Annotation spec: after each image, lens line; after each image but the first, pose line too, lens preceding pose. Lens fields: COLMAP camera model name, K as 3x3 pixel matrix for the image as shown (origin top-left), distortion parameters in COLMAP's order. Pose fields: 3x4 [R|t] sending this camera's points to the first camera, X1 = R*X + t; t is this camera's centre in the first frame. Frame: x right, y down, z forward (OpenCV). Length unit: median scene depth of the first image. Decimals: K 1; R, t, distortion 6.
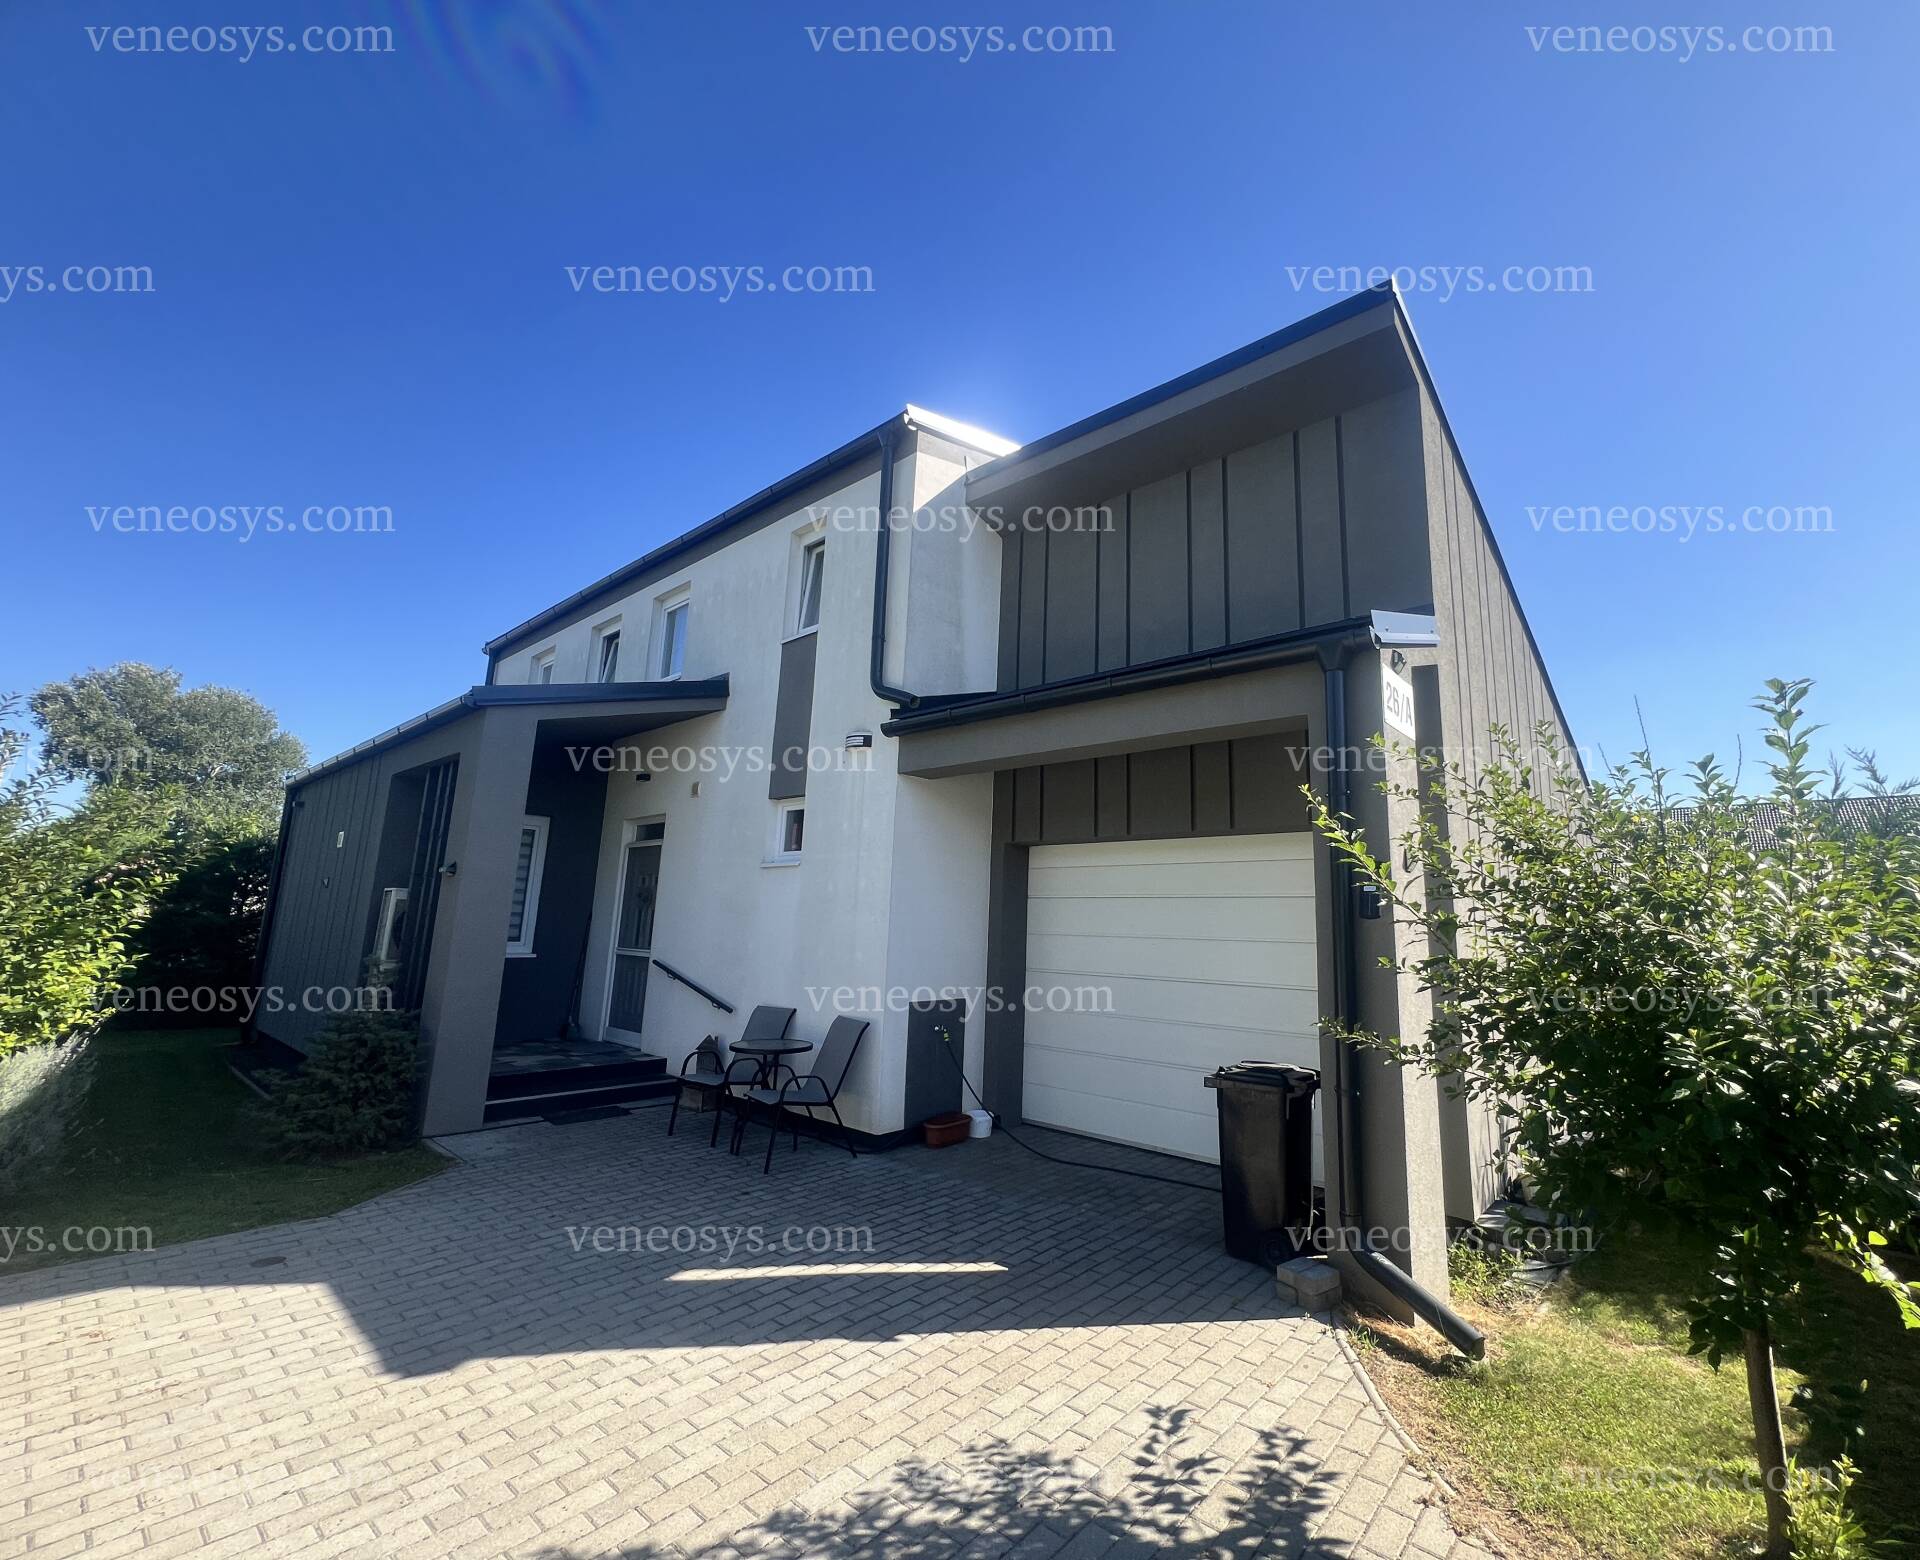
lens RADIAL K [[835.8, 0, 964.5], [0, 835.8, 778.3], [0, 0, 1]] dist [-0.003945, 0.000731]
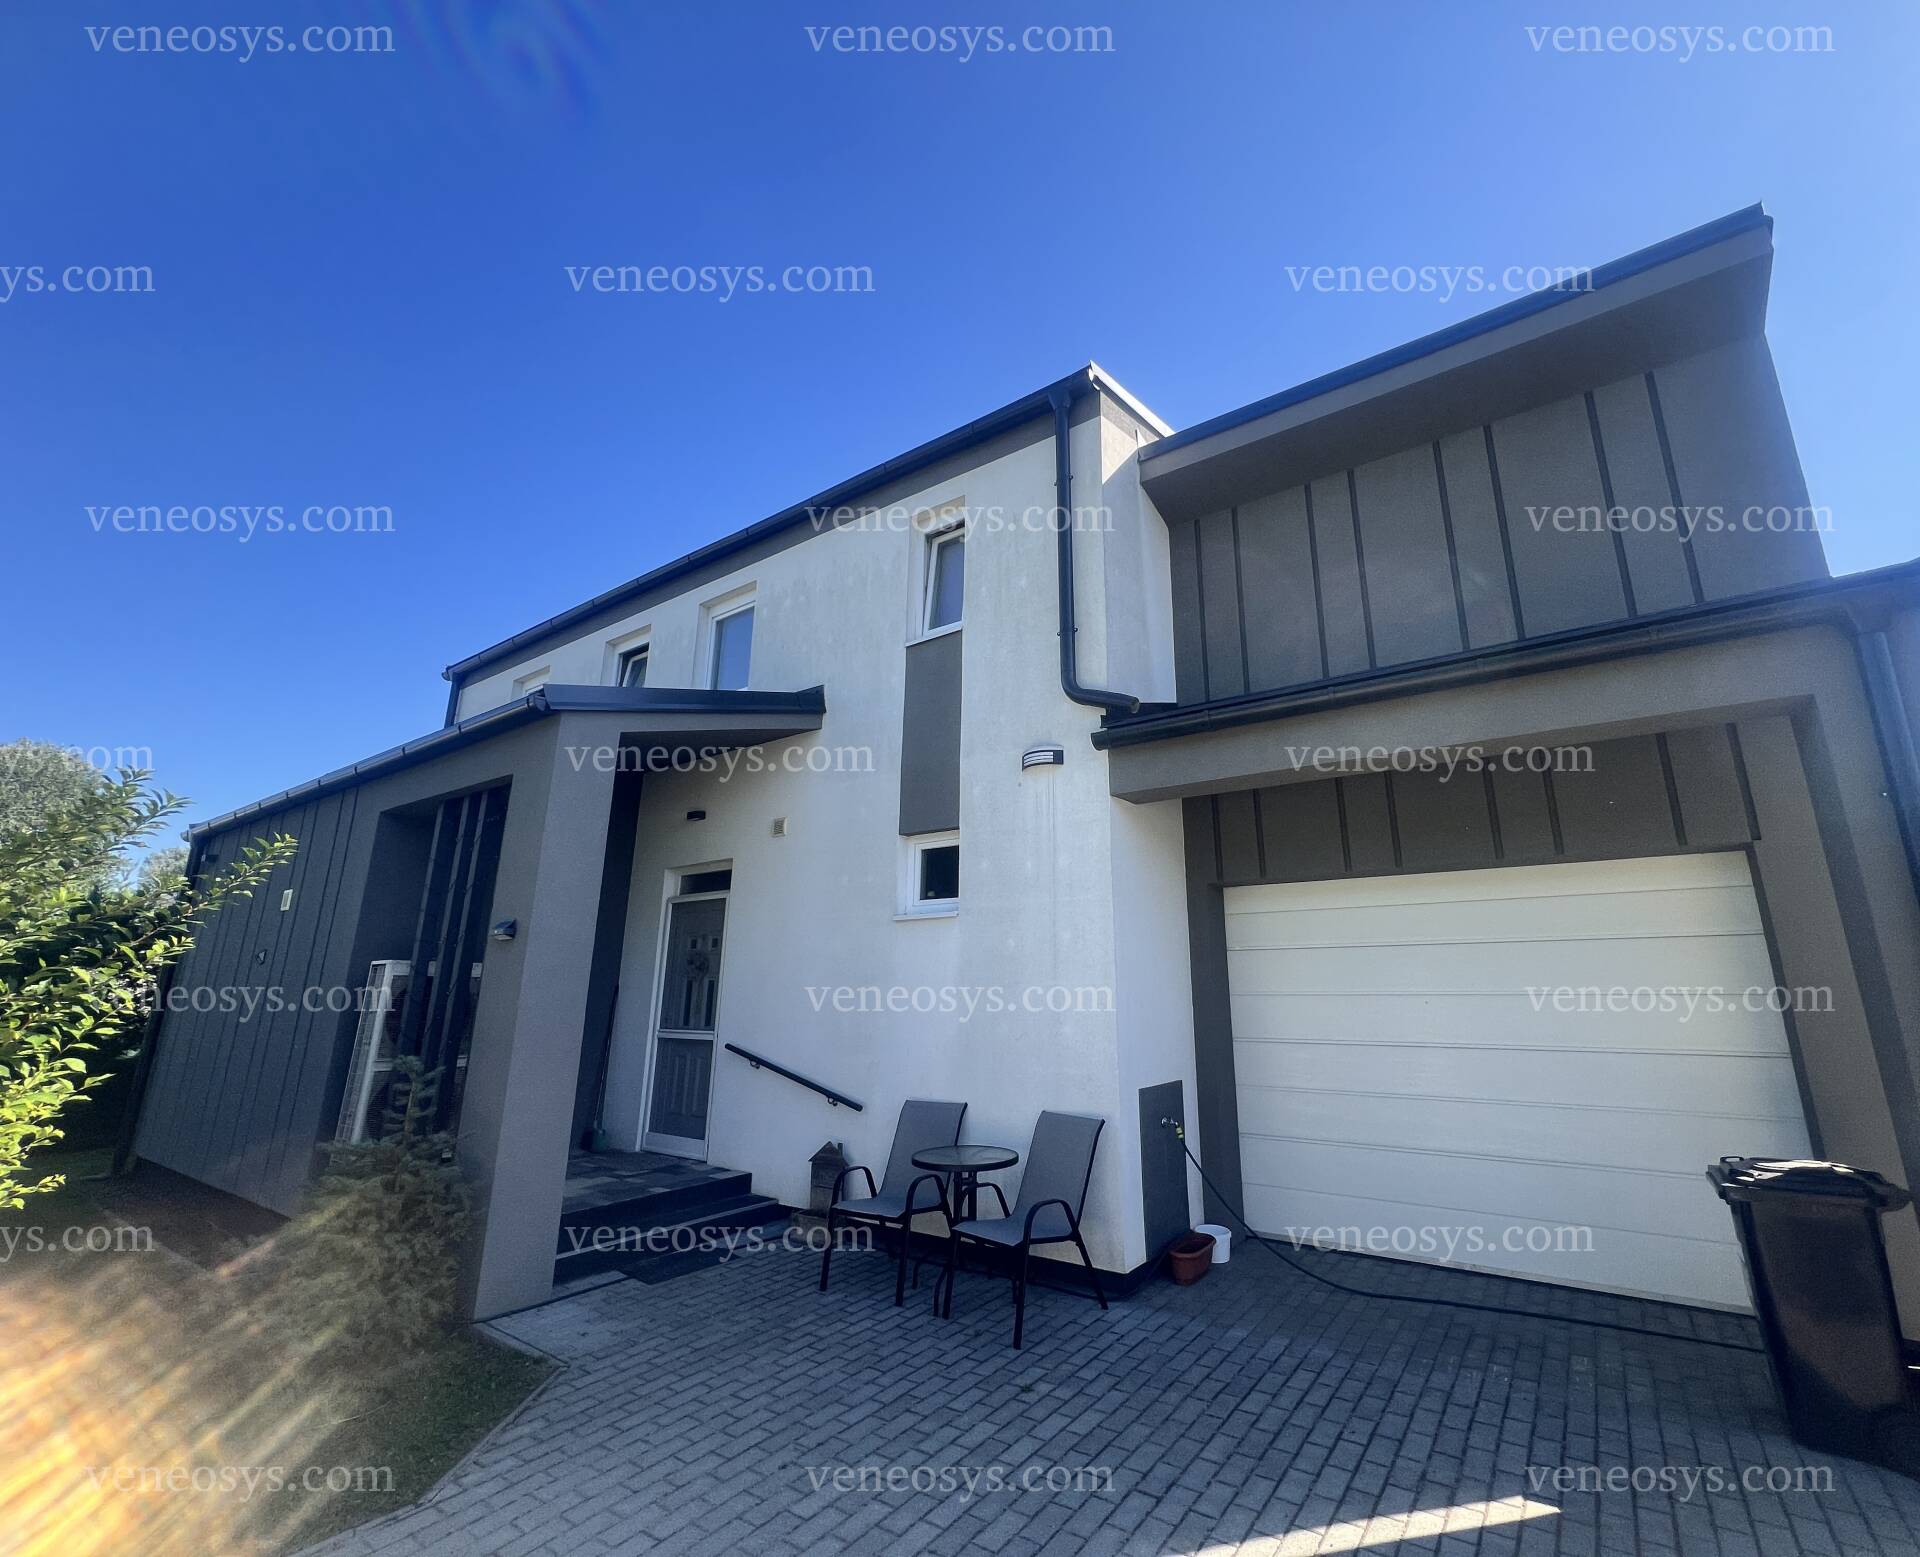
lens RADIAL K [[835.8, 0, 961.8], [0, 835.8, 778.7], [0, 0, 1]] dist [-0.003945, 0.000731]
pose [[0.993406, -0.001837, 0.114633, -0.302318], [0.009934, 0.997490, -0.070103, 0.031388], [-0.114217, 0.070779, 0.990931, 0.219407]]
